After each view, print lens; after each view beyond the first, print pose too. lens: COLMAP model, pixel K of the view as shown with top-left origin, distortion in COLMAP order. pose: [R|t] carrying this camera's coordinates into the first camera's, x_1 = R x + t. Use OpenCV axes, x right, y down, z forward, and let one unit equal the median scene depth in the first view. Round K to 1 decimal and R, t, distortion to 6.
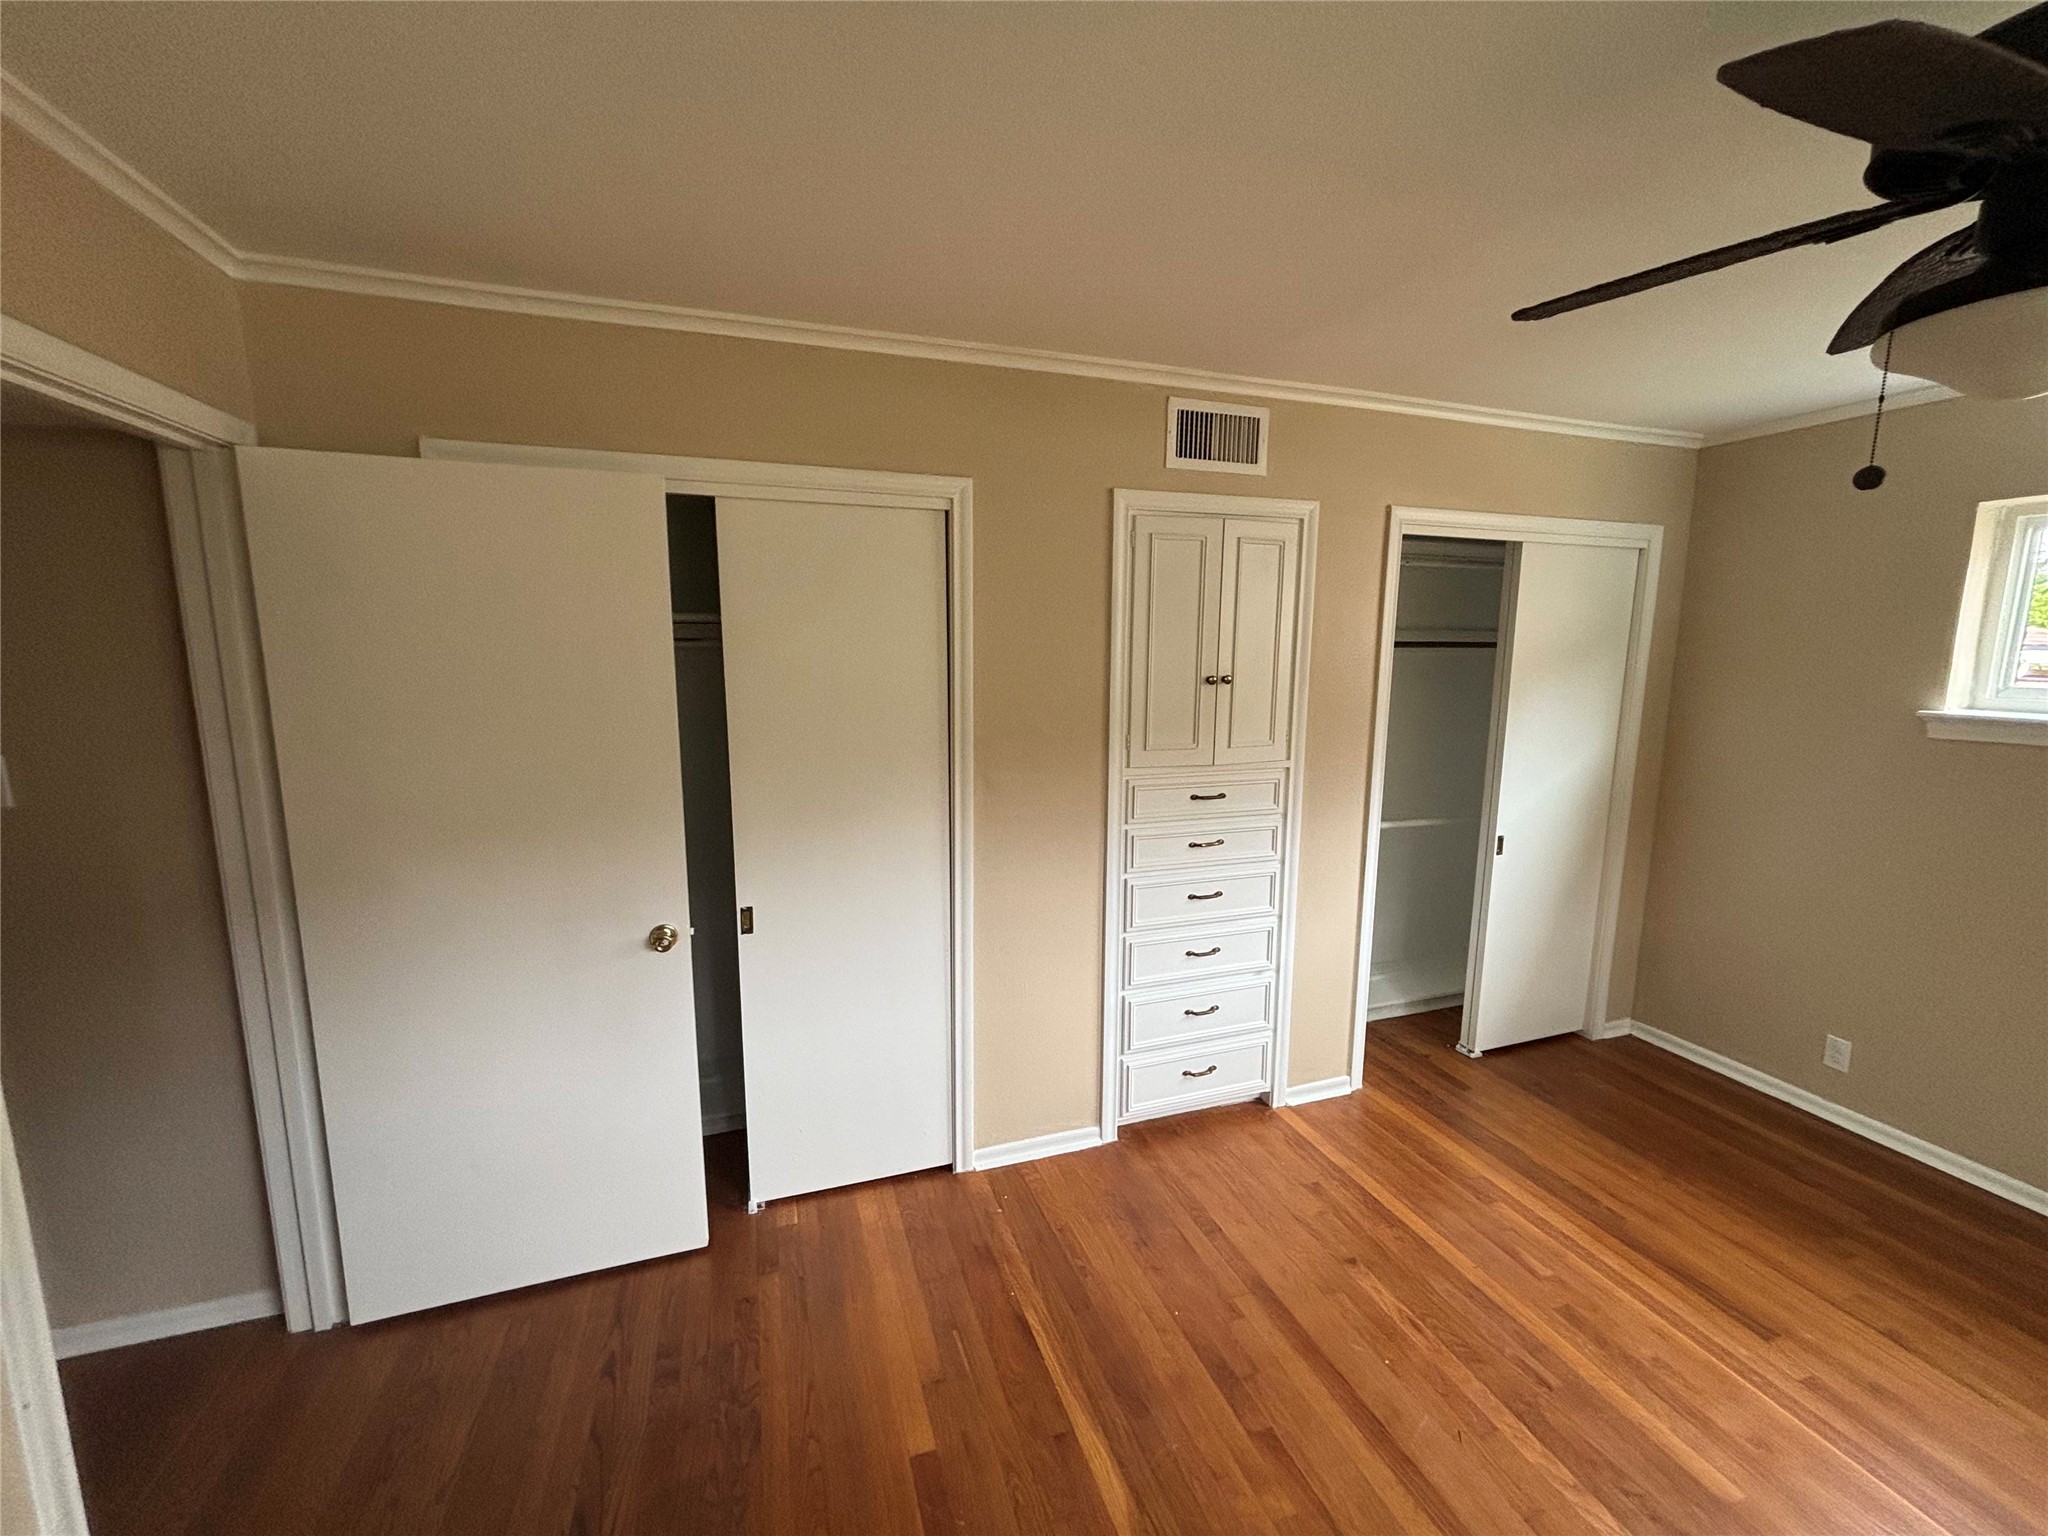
lens RADIAL K [[825.5, 0, 1018.0], [0, 825.5, 770.7], [0, 0, 1]] dist [0.000482, 0.000012]
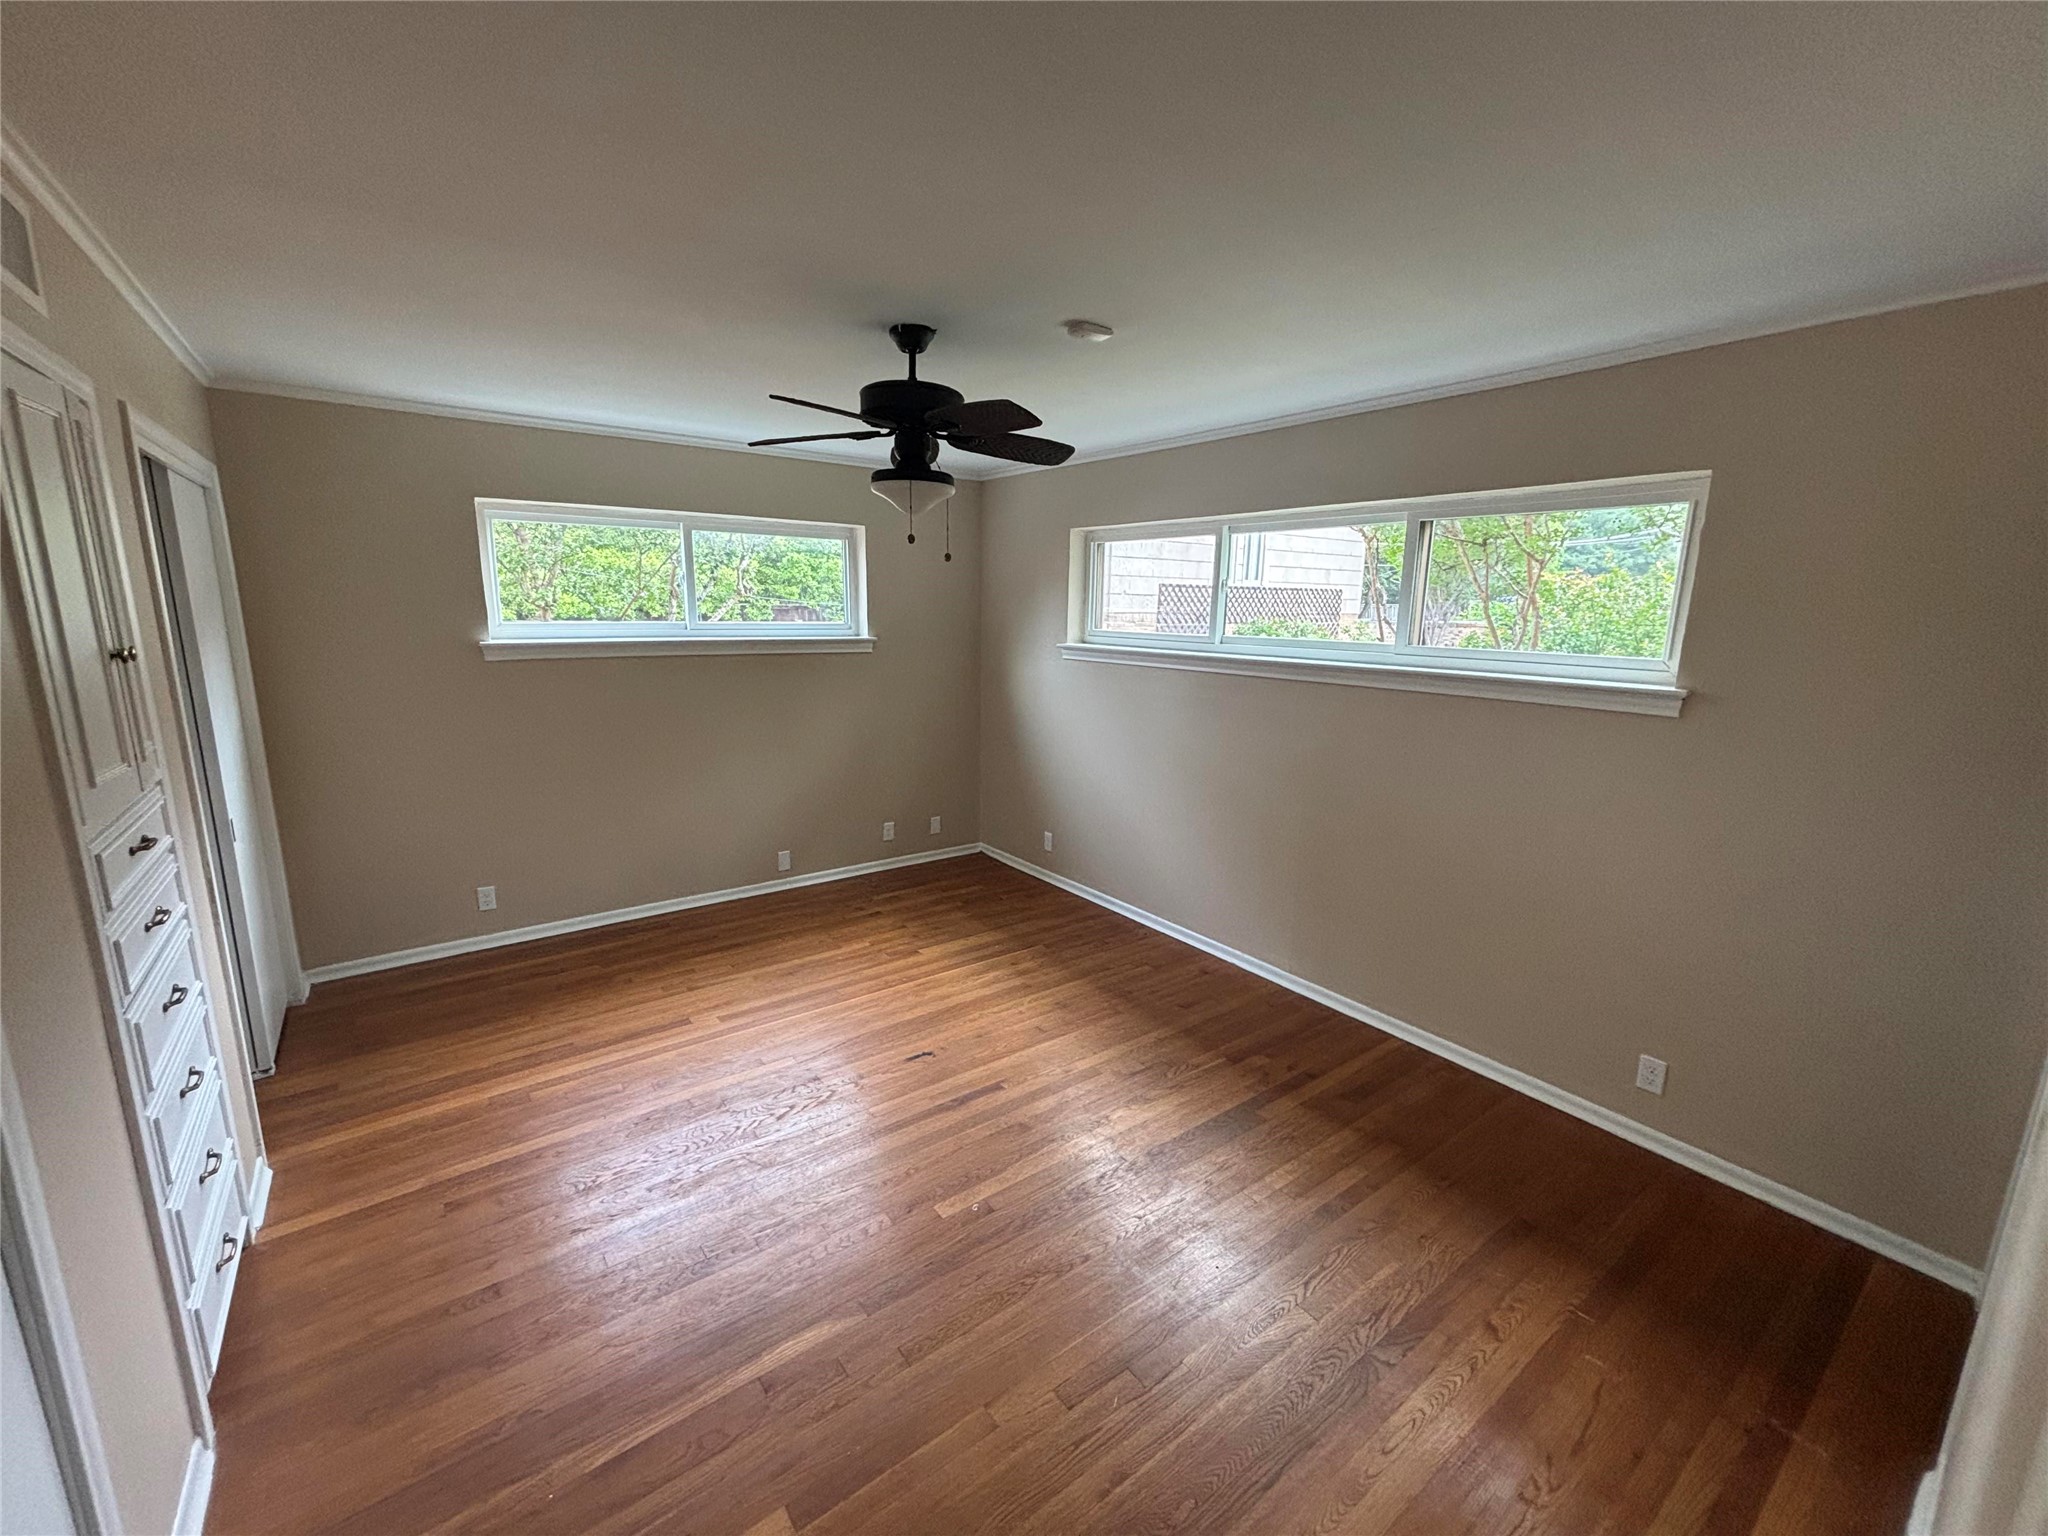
lens RADIAL K [[825.5, 0, 1018.0], [0, 825.5, 770.7], [0, 0, 1]] dist [0.000482, 0.000012]
pose [[-0.305516, -0.199603, 0.931031, -0.606147], [0.126443, 0.960618, 0.247438, -0.103978], [-0.943754, 0.193318, -0.268246, 0.591996]]
